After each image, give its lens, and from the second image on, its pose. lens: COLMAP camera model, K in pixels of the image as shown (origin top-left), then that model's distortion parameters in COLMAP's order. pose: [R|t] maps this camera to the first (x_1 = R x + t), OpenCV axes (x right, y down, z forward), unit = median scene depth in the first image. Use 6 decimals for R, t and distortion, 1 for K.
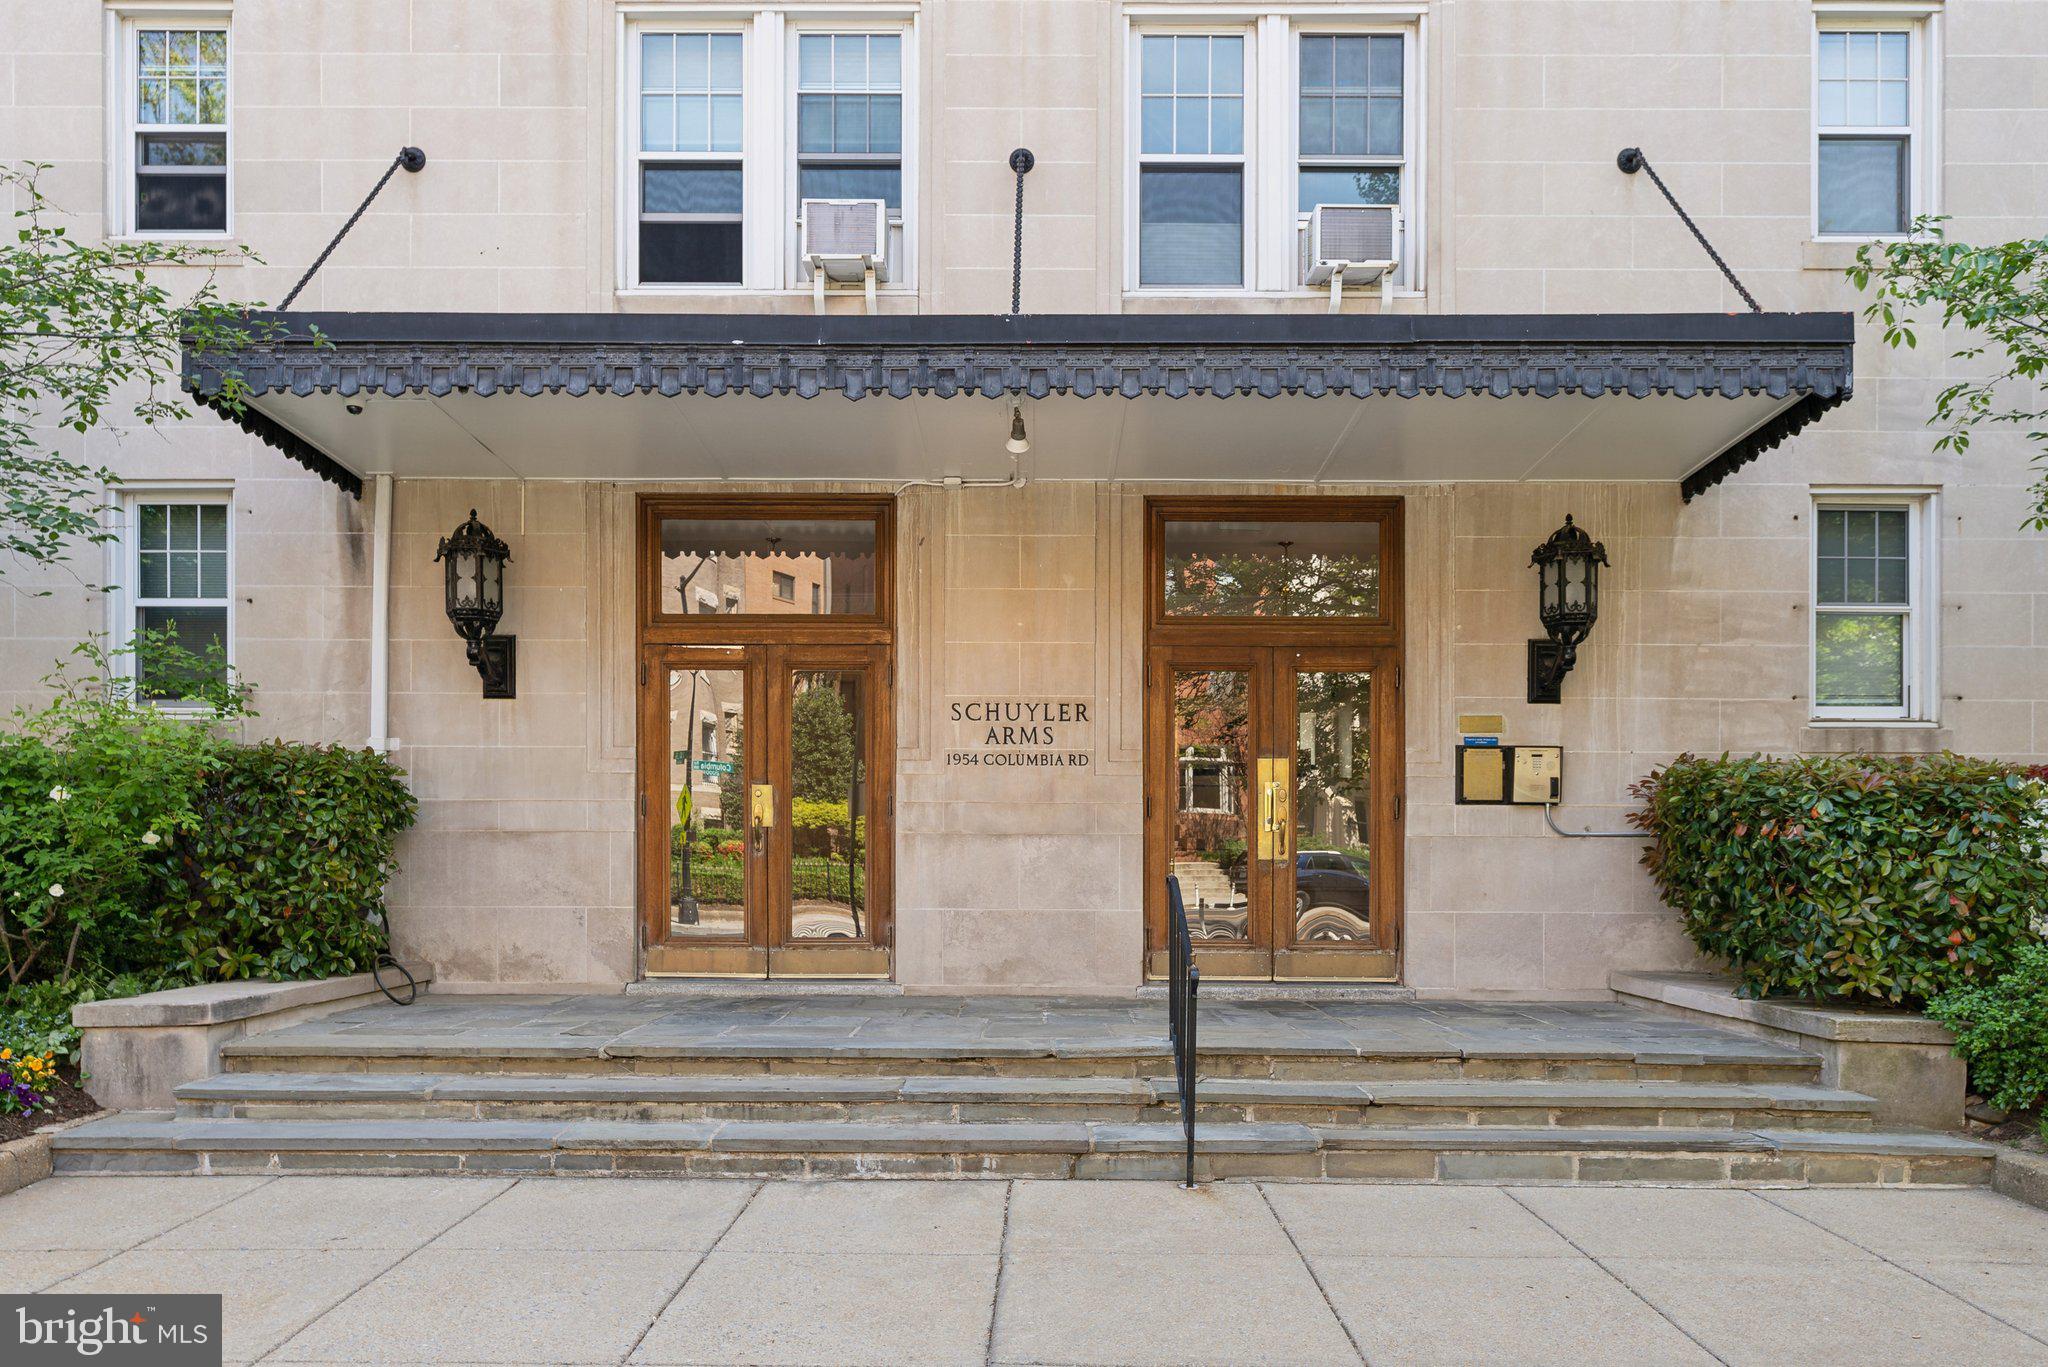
lens RADIAL K [[1476.8, 0, 1024.0], [0, 1476.8, 683.5], [0, 0, 1]] dist [-0.000670, 0.000765]
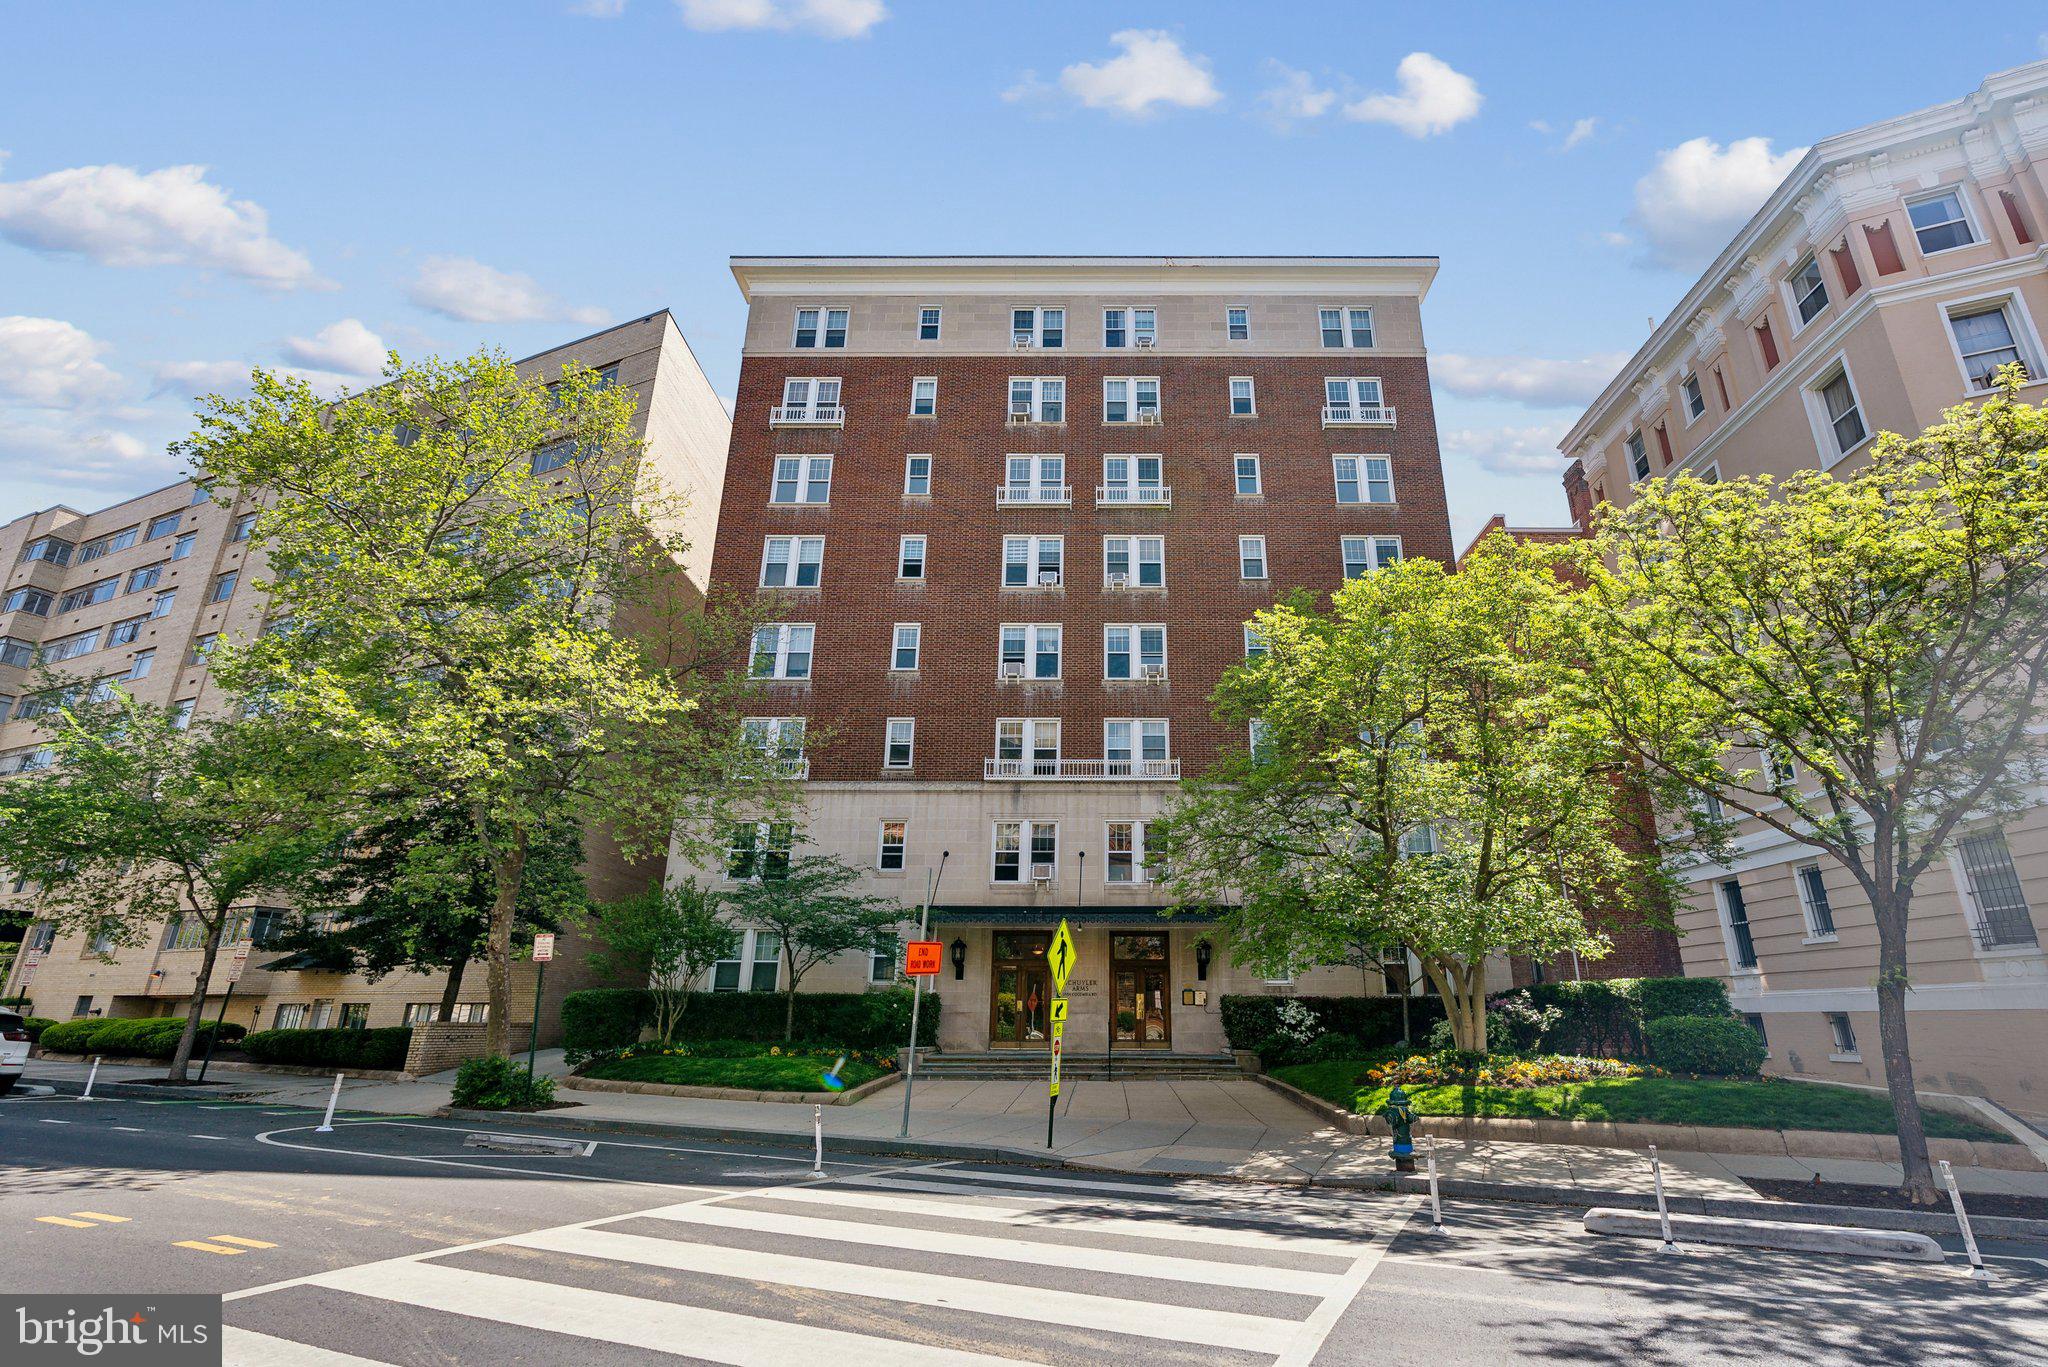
lens RADIAL K [[925.3, 0, 1108.4], [0, 925.3, 683.8], [0, 0, 1]] dist [0.000053, 0.000001]
pose [[0.999870, 0.003711, 0.015673, 0.033501], [-0.000023, 0.973412, -0.229062, -0.215219], [-0.016106, 0.229032, 0.973286, -1.853710]]
